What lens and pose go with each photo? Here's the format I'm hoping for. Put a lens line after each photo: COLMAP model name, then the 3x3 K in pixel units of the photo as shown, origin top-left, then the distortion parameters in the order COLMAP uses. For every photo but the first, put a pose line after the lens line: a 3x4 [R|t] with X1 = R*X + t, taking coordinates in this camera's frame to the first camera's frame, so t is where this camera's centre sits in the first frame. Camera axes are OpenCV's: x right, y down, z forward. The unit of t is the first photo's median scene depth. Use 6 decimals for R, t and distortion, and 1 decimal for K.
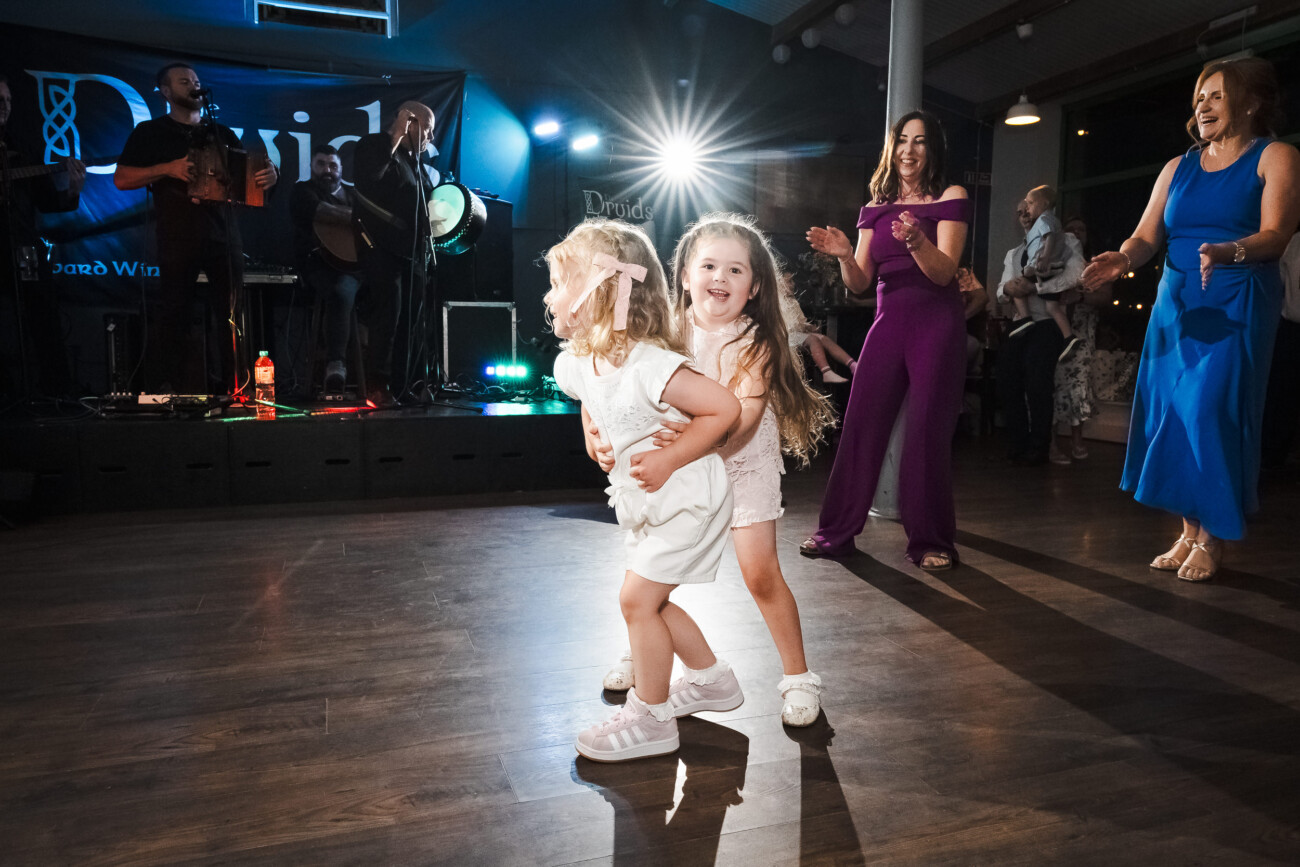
lens RADIAL K [[913.3, 0, 648.3], [0, 913.3, 436.3], [0, 0, 1]] dist [0.002642, 0.002790]
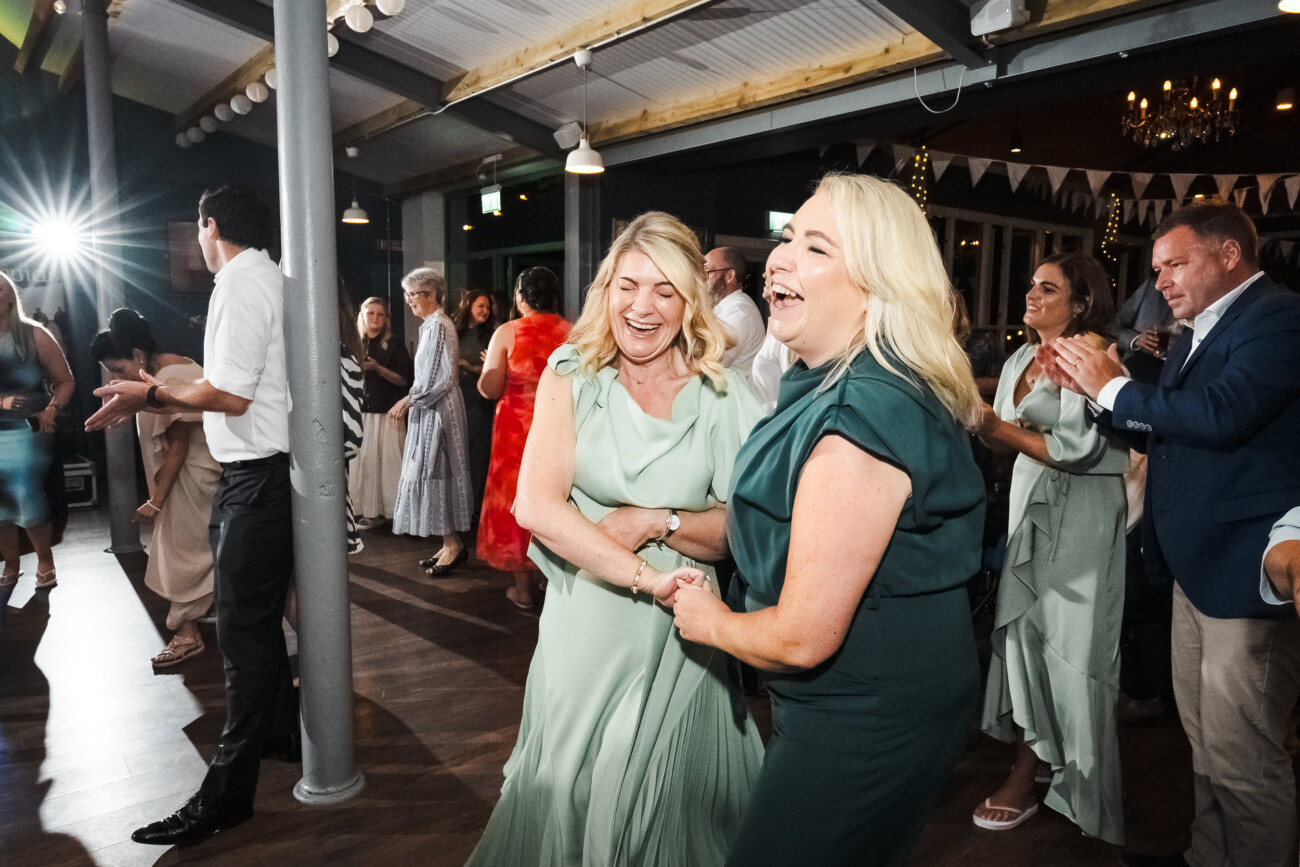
lens RADIAL K [[898.6, 0, 648.1], [0, 898.6, 436.1], [0, 0, 1]] dist [0.000123, 0.004011]
pose [[0.942507, -0.038226, 0.331994, 0.369696], [0.031047, 0.999156, 0.026903, -0.063116], [-0.332742, -0.015049, 0.942898, -0.346705]]
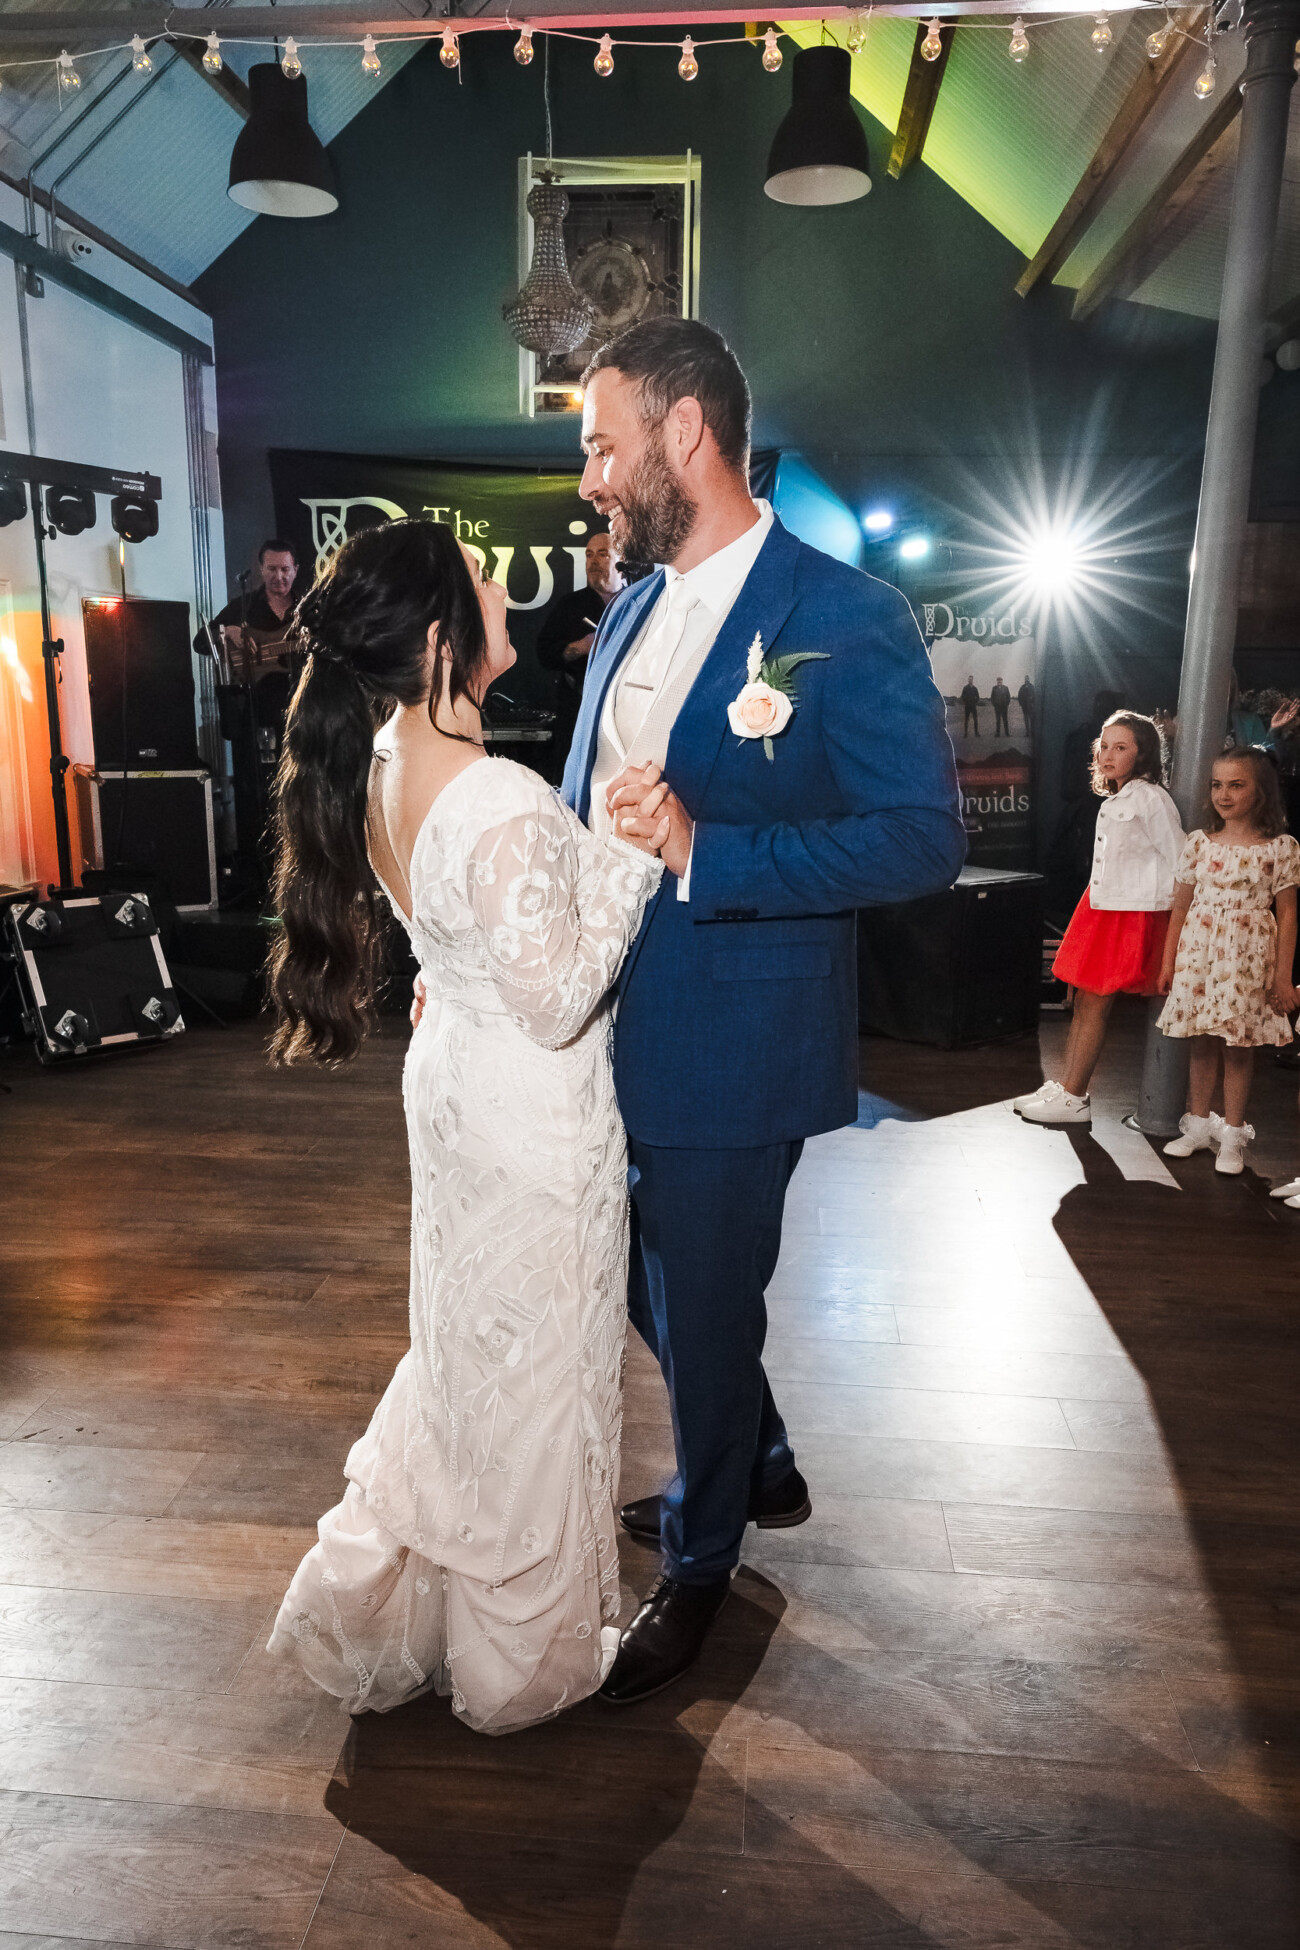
lens RADIAL K [[1321.1, 0, 655.6], [0, 1321.1, 977.8], [0, 0, 1]] dist [0.001741, 0.003321]
pose [[0.912069, 0.094584, -0.398979, 0.204227], [-0.050317, 0.991495, 0.120025, -0.095228], [0.406938, -0.089396, 0.909071, -0.095802]]
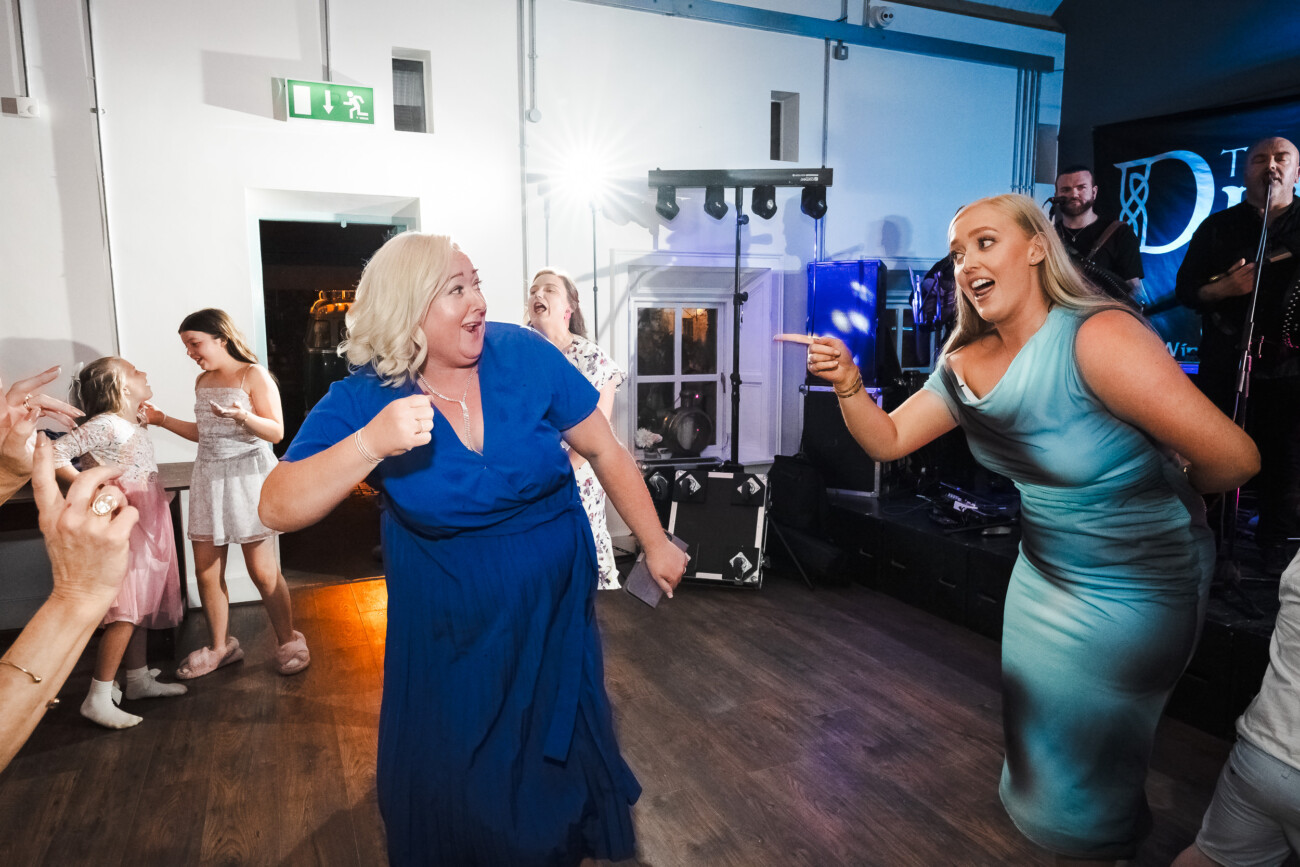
lens RADIAL K [[867.1, 0, 648.4], [0, 867.1, 436.9], [0, 0, 1]] dist [-0.000264, 0.004632]
pose [[0.081062, 0.121075, -0.989328, 0.291083], [-0.100192, 0.988557, 0.112771, -0.137852], [0.991661, 0.089981, 0.092265, 0.374526]]
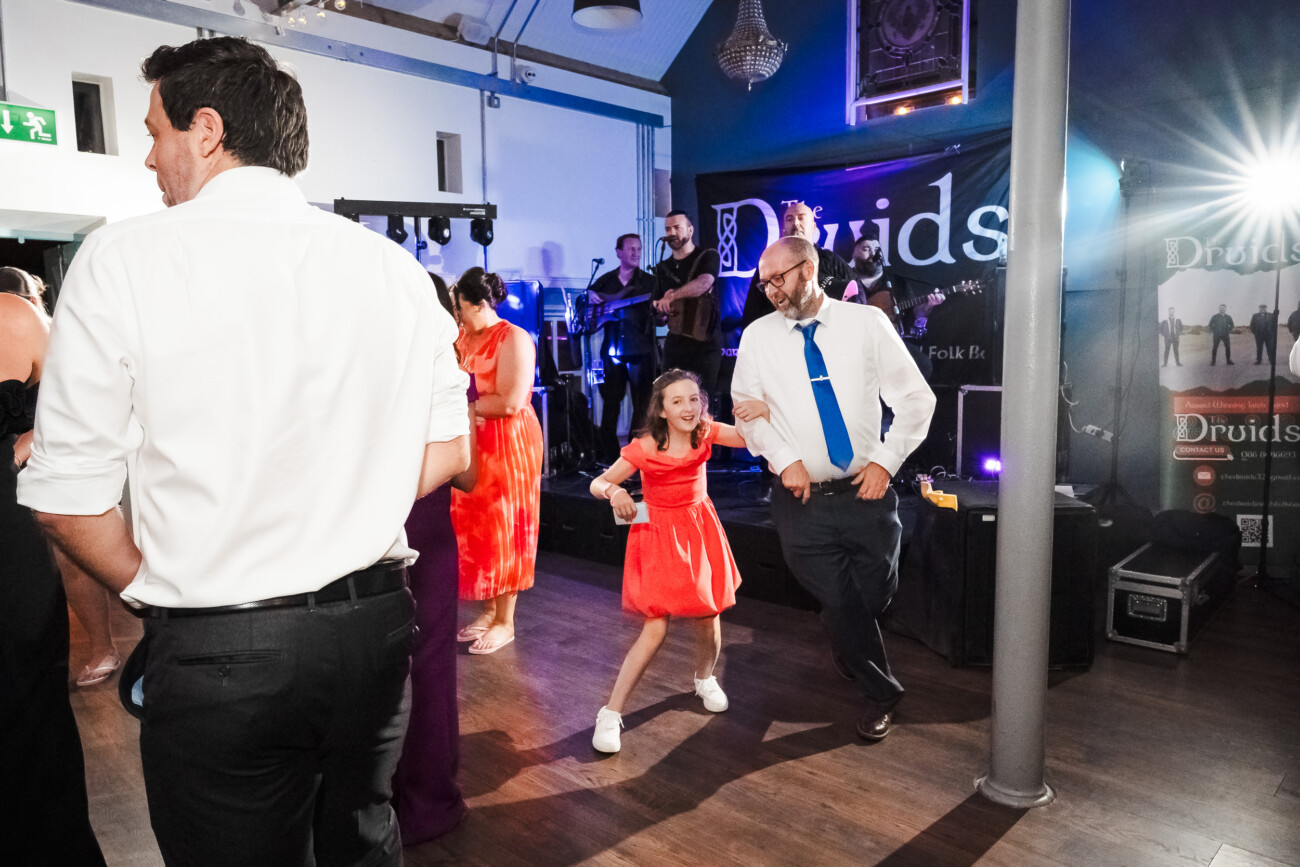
lens RADIAL K [[930.5, 0, 644.1], [0, 930.5, 437.8], [0, 0, 1]] dist [0.000715, 0.003965]
pose [[0.450055, 0.087340, -0.888719, 0.481853], [-0.076355, 0.995325, 0.059150, -0.126915], [0.889730, 0.041237, 0.454620, 0.288265]]
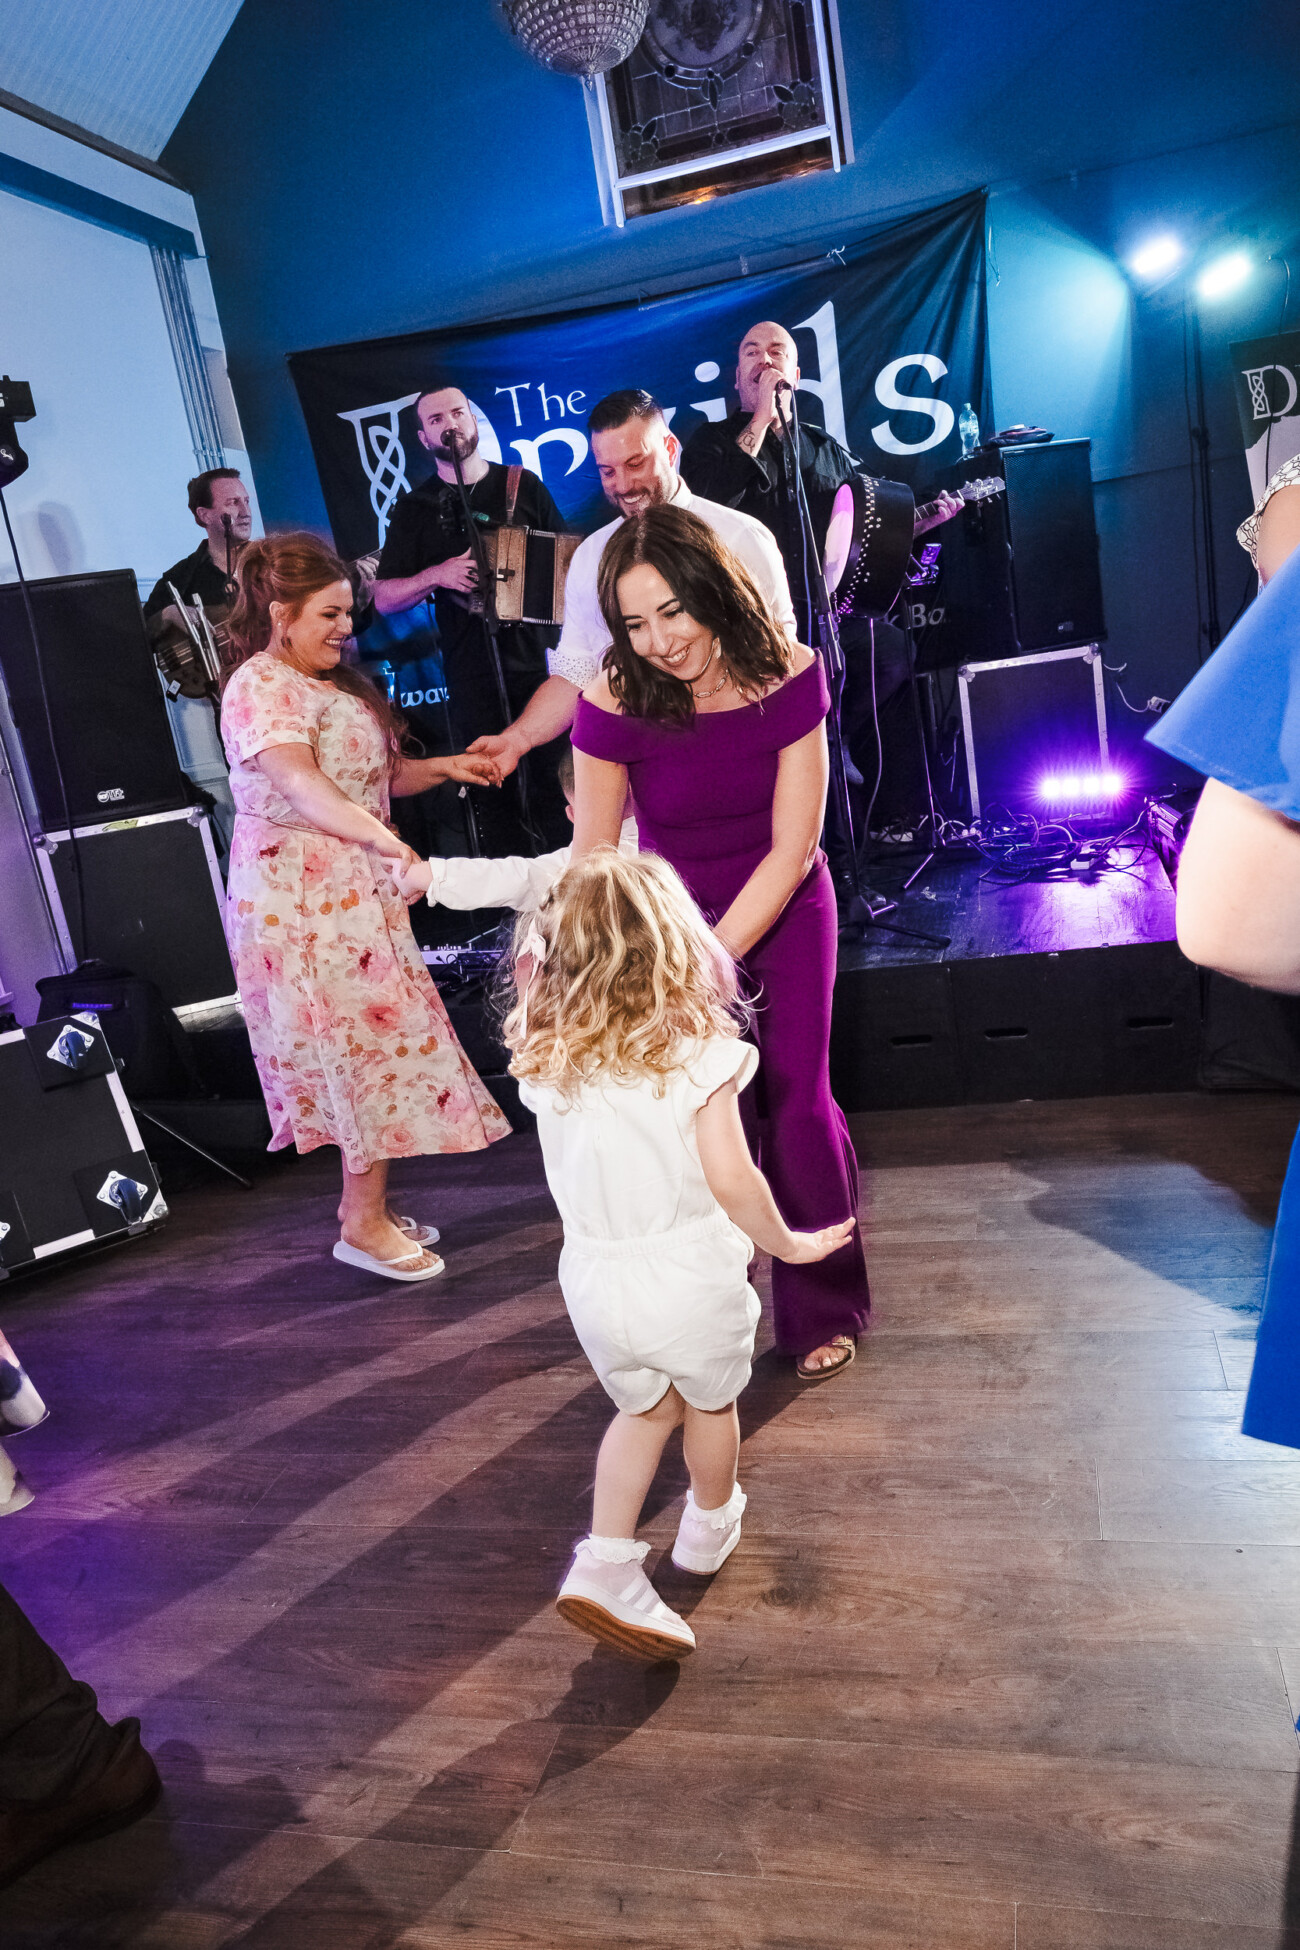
lens RADIAL K [[1395.7, 0, 651.3], [0, 1395.7, 979.3], [0, 0, 1]] dist [0.000715, 0.003965]
pose [[0.820055, -0.002366, -0.572280, 0.099105], [0.104818, 0.983696, 0.146134, -0.106225], [0.562603, -0.179823, 0.806933, 0.201856]]
